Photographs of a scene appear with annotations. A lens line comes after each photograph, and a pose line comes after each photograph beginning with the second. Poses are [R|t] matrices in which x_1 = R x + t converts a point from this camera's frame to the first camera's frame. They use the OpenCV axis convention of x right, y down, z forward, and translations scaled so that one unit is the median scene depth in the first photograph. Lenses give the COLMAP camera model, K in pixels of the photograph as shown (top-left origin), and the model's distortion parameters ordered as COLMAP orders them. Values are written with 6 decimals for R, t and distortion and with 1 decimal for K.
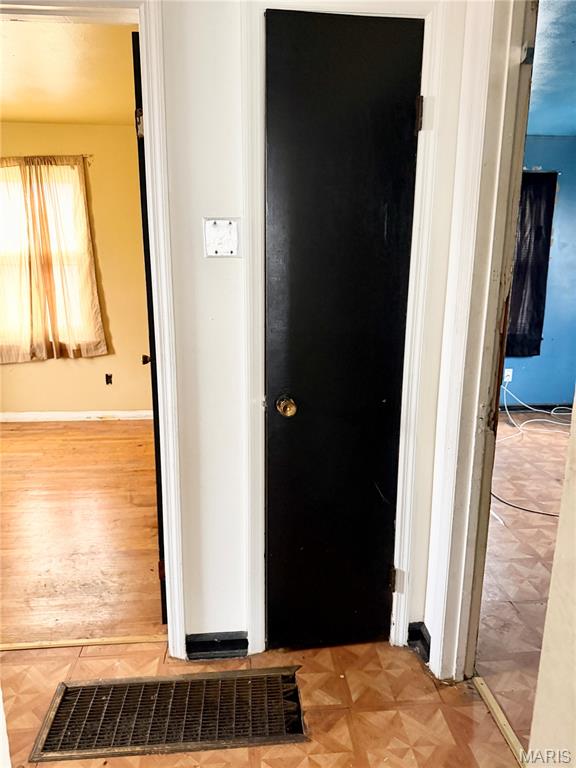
lens RADIAL K [[537.9, 0, 285.8], [0, 537.9, 382.6], [0, 0, 1]] dist [0.141582, -0.205258]
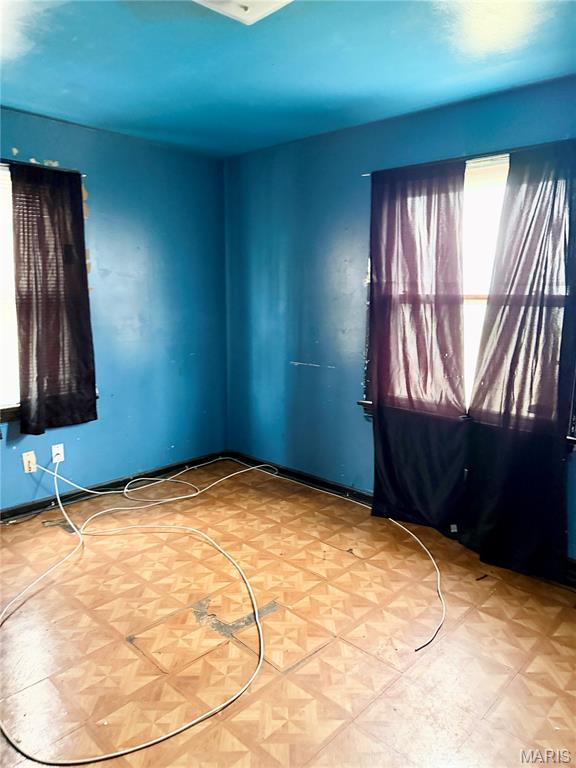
lens RADIAL K [[537.9, 0, 285.8], [0, 537.9, 382.6], [0, 0, 1]] dist [0.141582, -0.205258]
pose [[0.750920, -0.108489, 0.651421, 0.187249], [0.141824, 0.989891, 0.001372, -0.065661], [-0.644985, 0.091356, 0.758715, 0.287415]]
